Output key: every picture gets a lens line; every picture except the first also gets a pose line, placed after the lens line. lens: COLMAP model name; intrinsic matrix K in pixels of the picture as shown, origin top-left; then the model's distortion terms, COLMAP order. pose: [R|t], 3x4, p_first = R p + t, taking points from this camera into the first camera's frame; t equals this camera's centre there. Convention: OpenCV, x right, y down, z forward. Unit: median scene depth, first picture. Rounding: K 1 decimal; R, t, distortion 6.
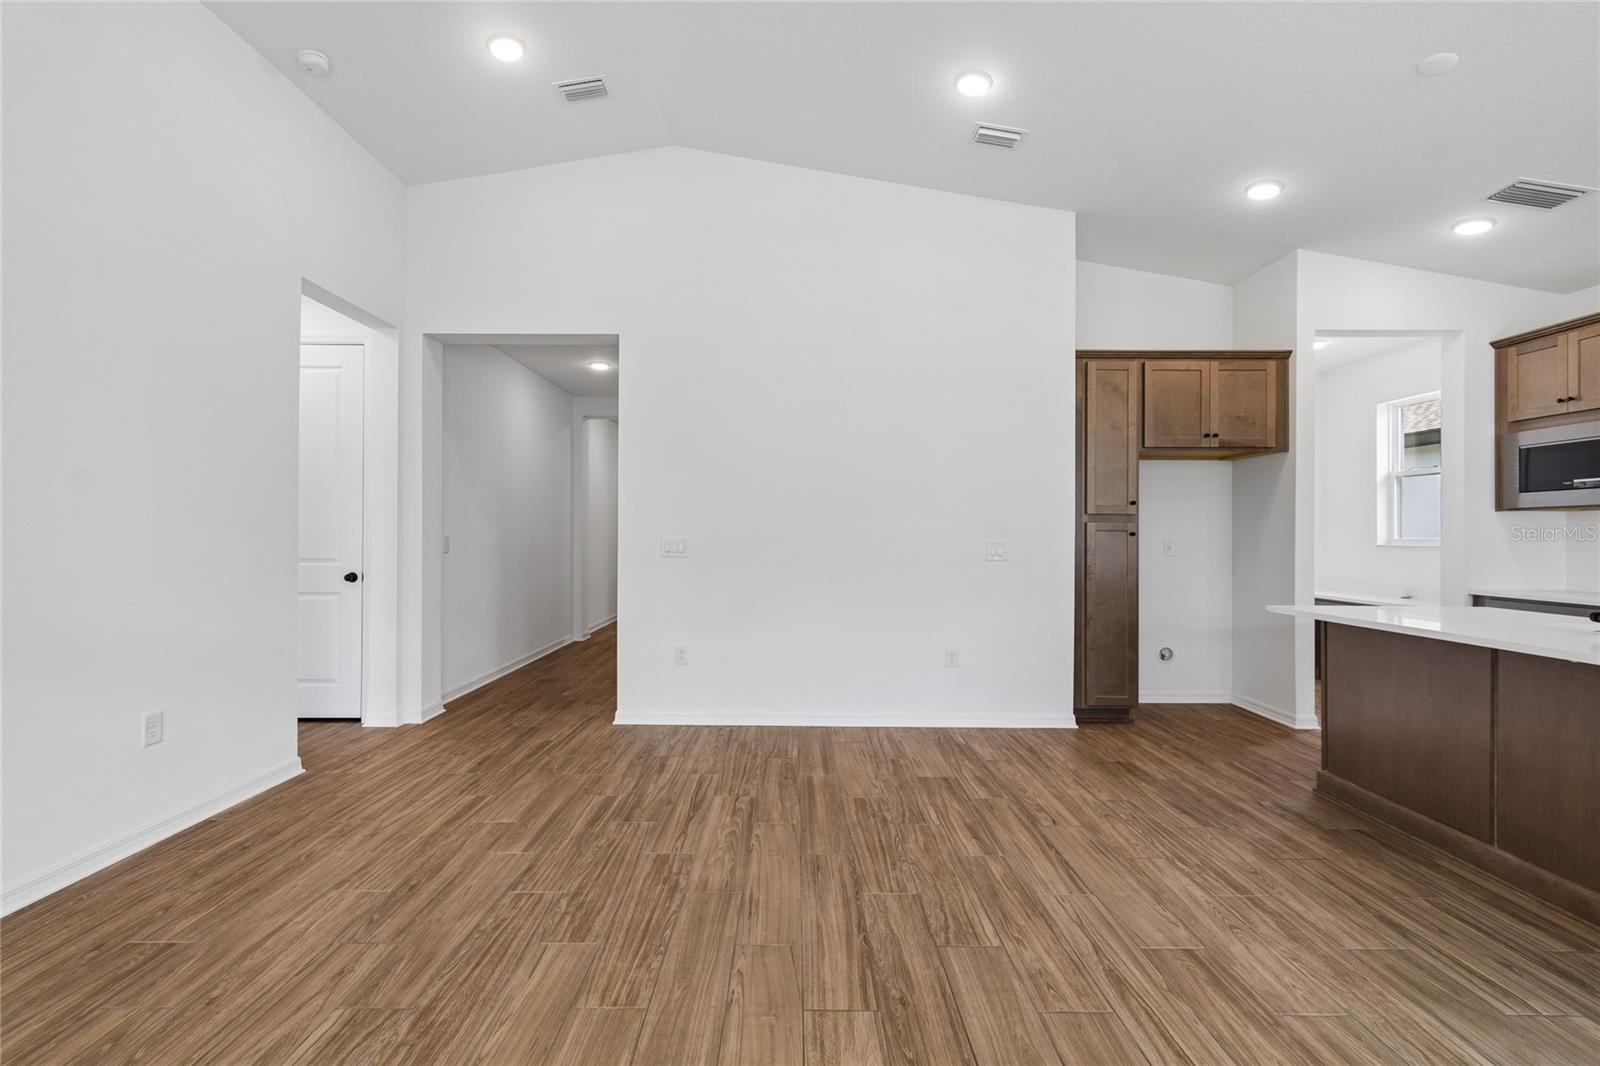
lens RADIAL K [[704.3, 0, 793.9], [0, 704.3, 529.0], [0, 0, 1]] dist [0.001973, -0.000692]
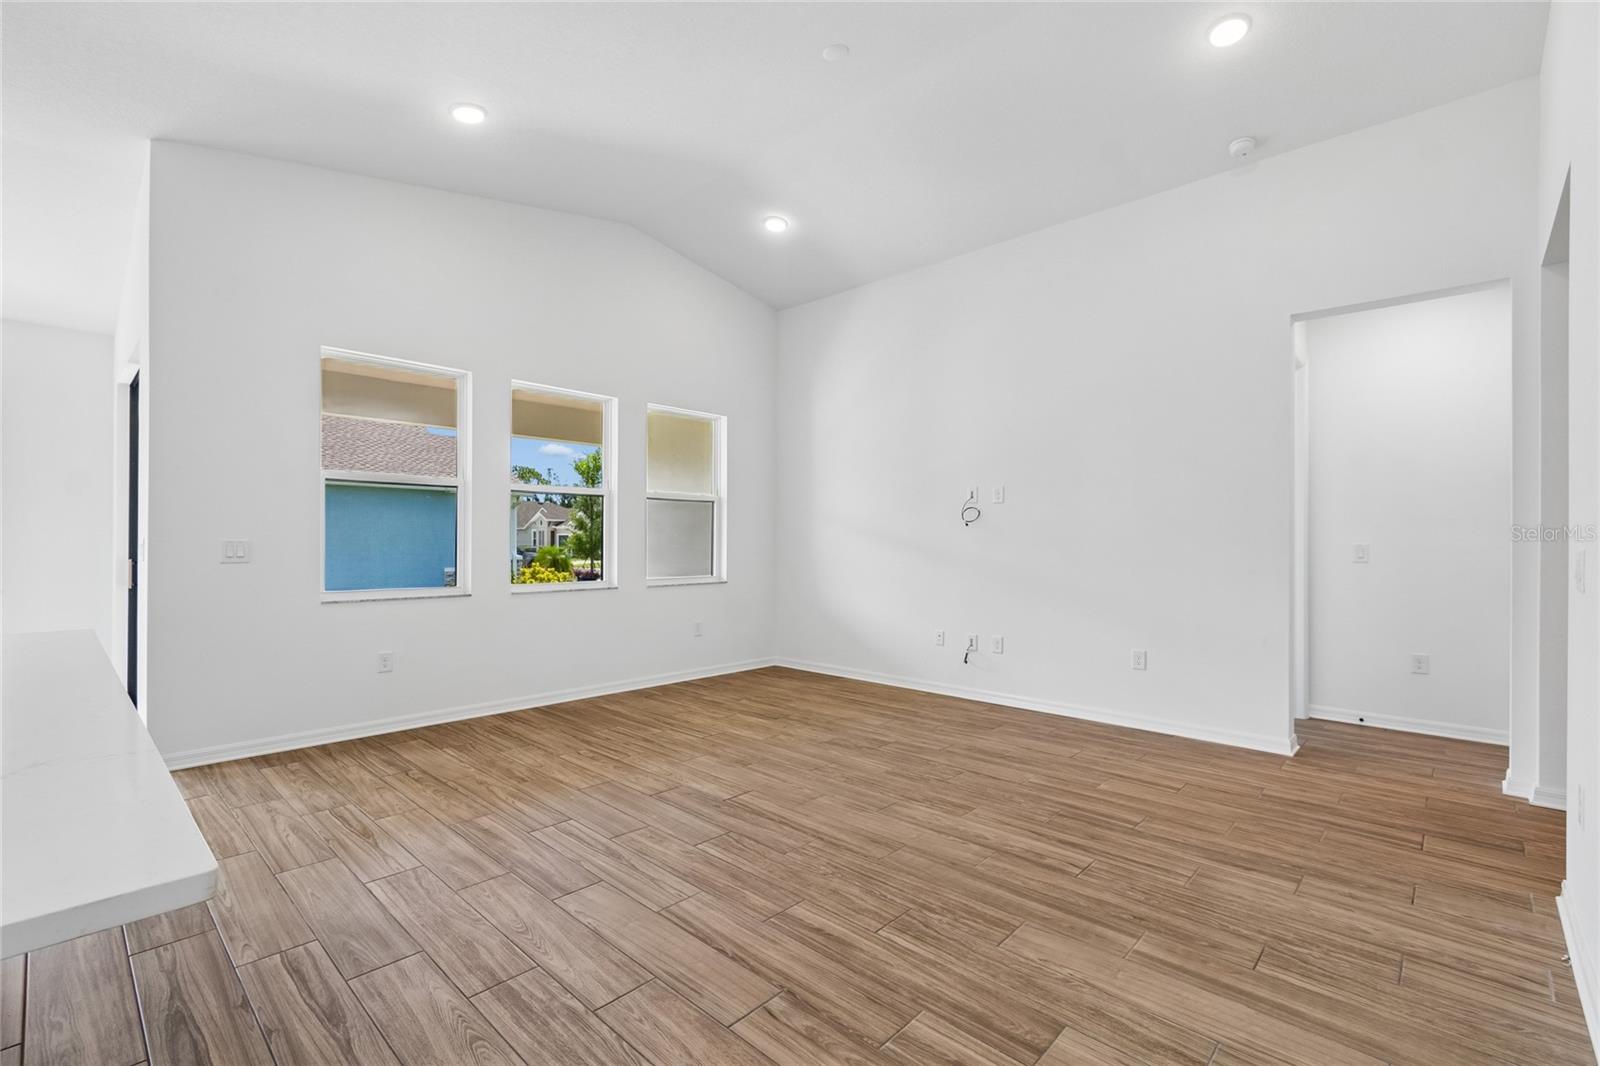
lens RADIAL K [[714.7, 0, 796.4], [0, 714.7, 541.3], [0, 0, 1]] dist [0.002066, 0.000358]
pose [[-0.682841, -0.008313, -0.730520, 0.781434], [-0.003506, 0.999961, -0.008102, 0.018375], [0.730559, -0.002971, -0.682843, 1.395968]]
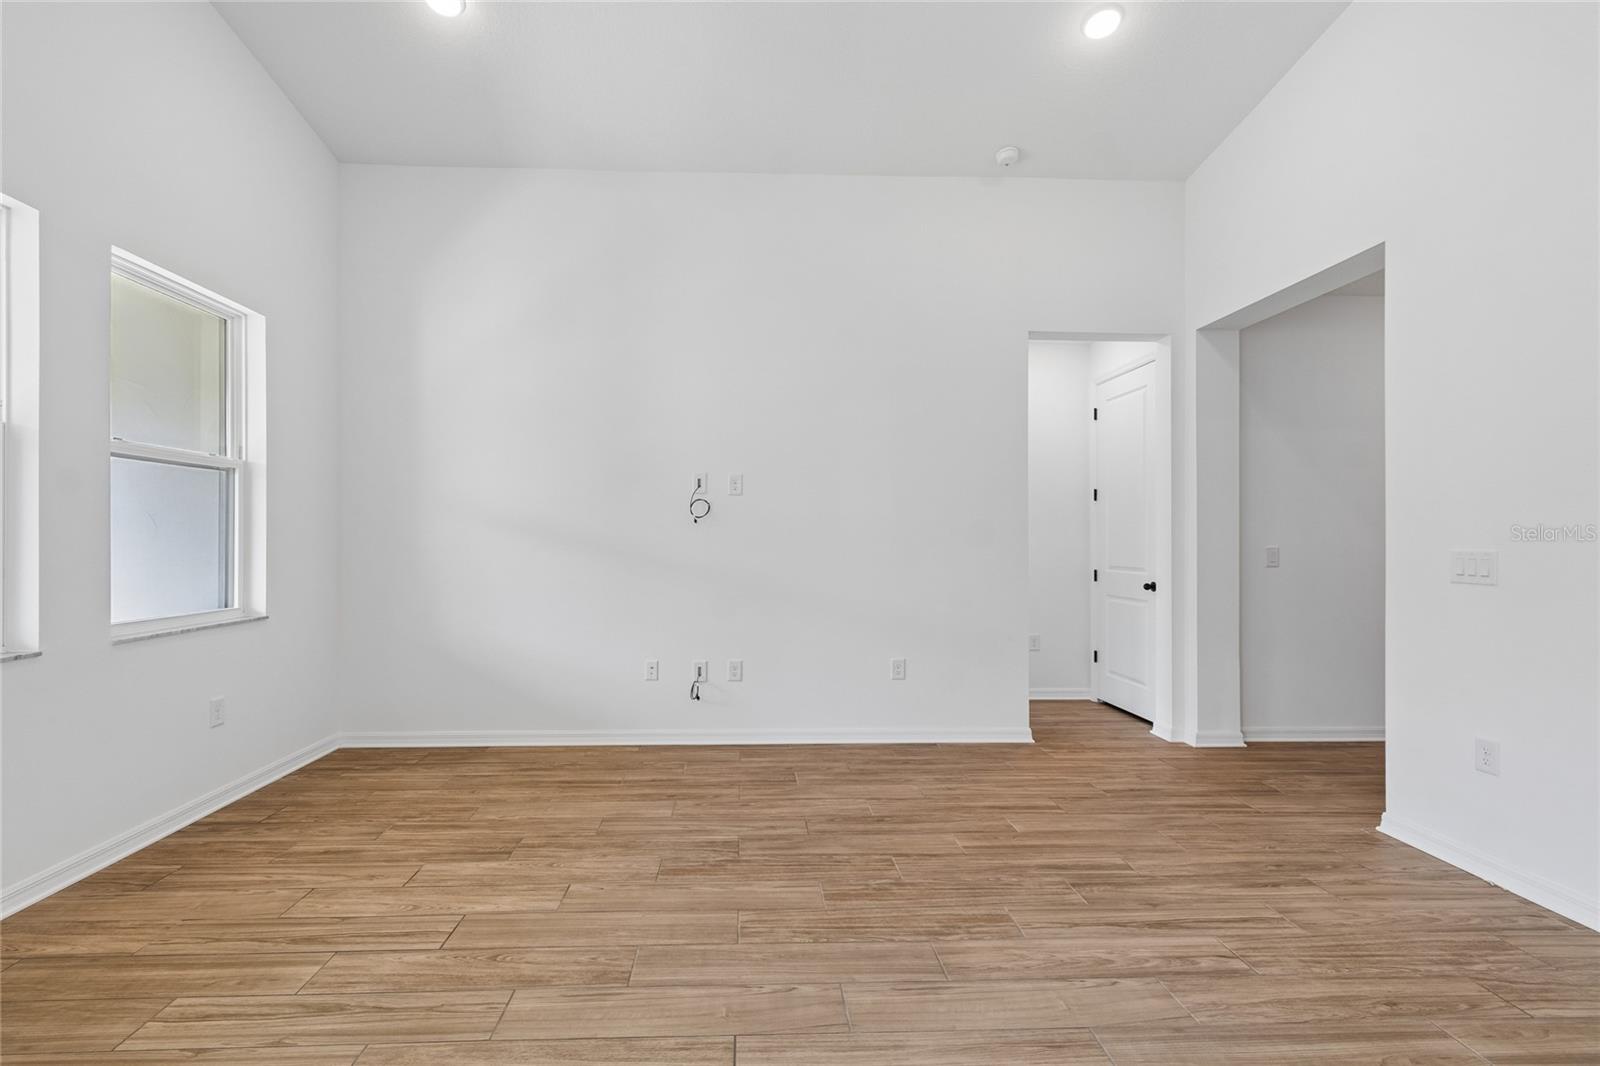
lens RADIAL K [[713.6, 0, 775.6], [0, 713.6, 537.7], [0, 0, 1]] dist [0.002033, -0.000503]
pose [[0.045032, -0.009938, -0.998936, 0.580995], [0.003759, 0.999945, -0.009779, 0.007974], [0.998978, -0.003315, 0.045067, 0.591173]]
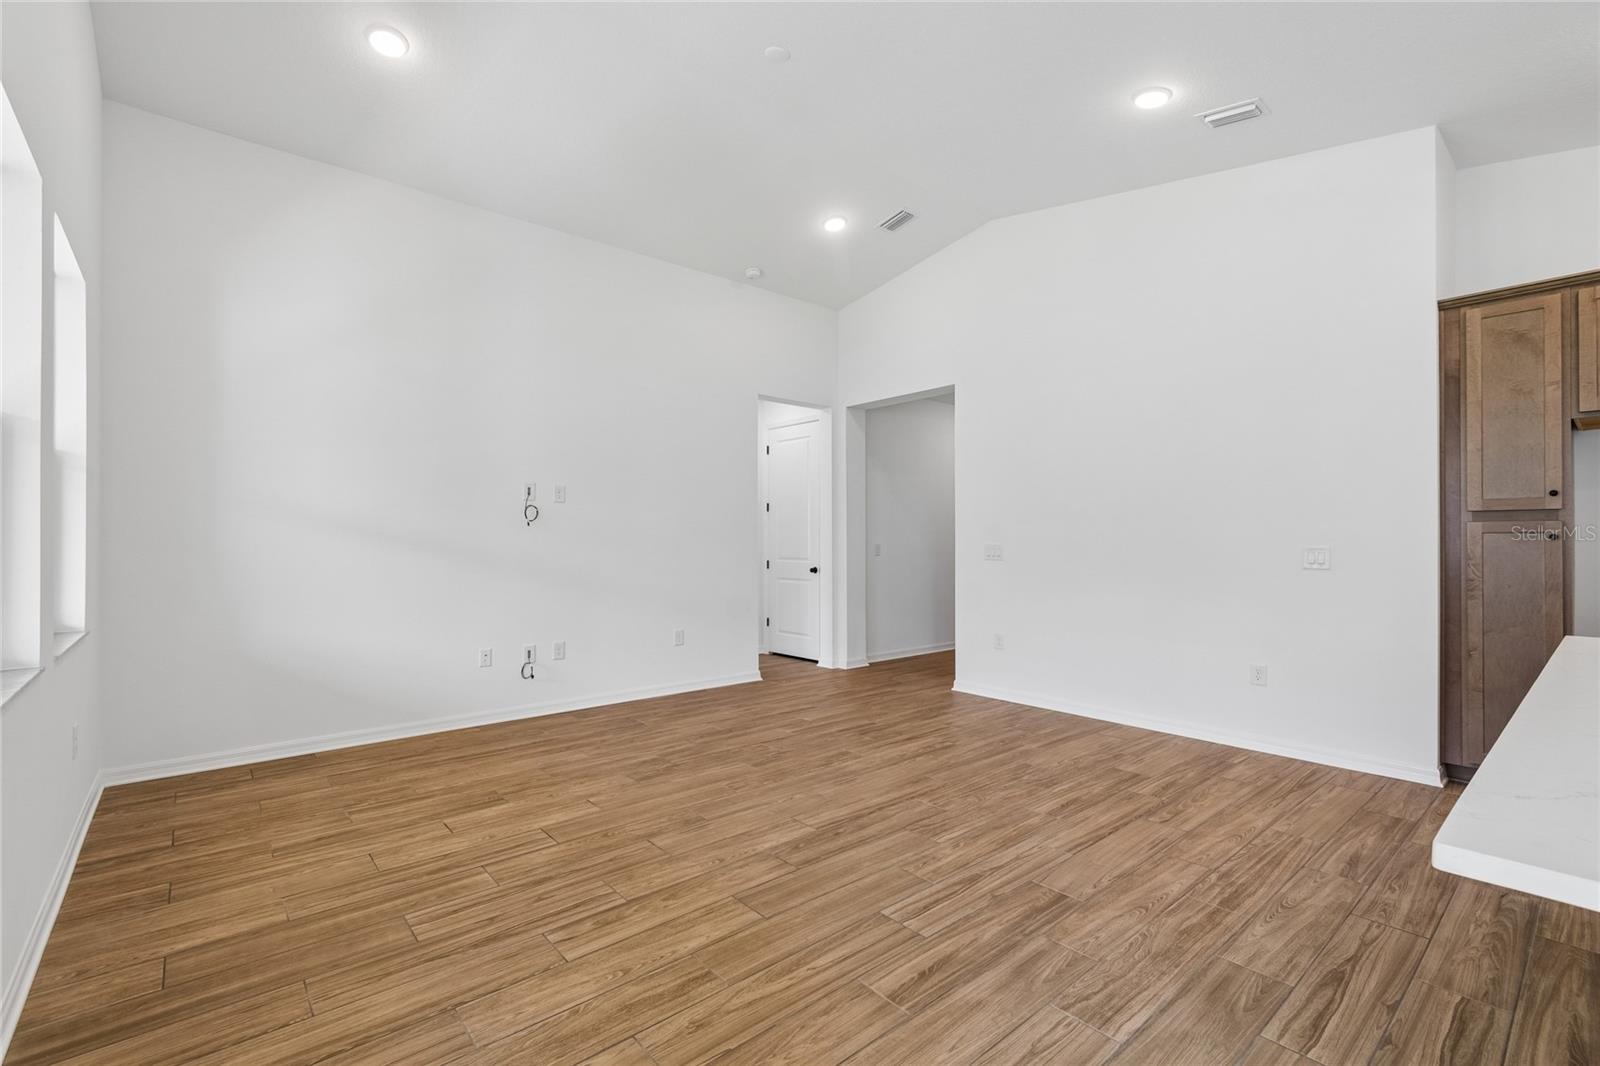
lens RADIAL K [[700.4, 0, 800.0], [0, 700.4, 533.0], [0, 0, 1]] dist [0.001396, -0.001135]
pose [[0.653757, -0.014781, -0.756560, 0.776379], [0.010277, 0.999890, -0.010654, 0.004557], [0.756635, -0.000810, 0.653837, -0.057869]]
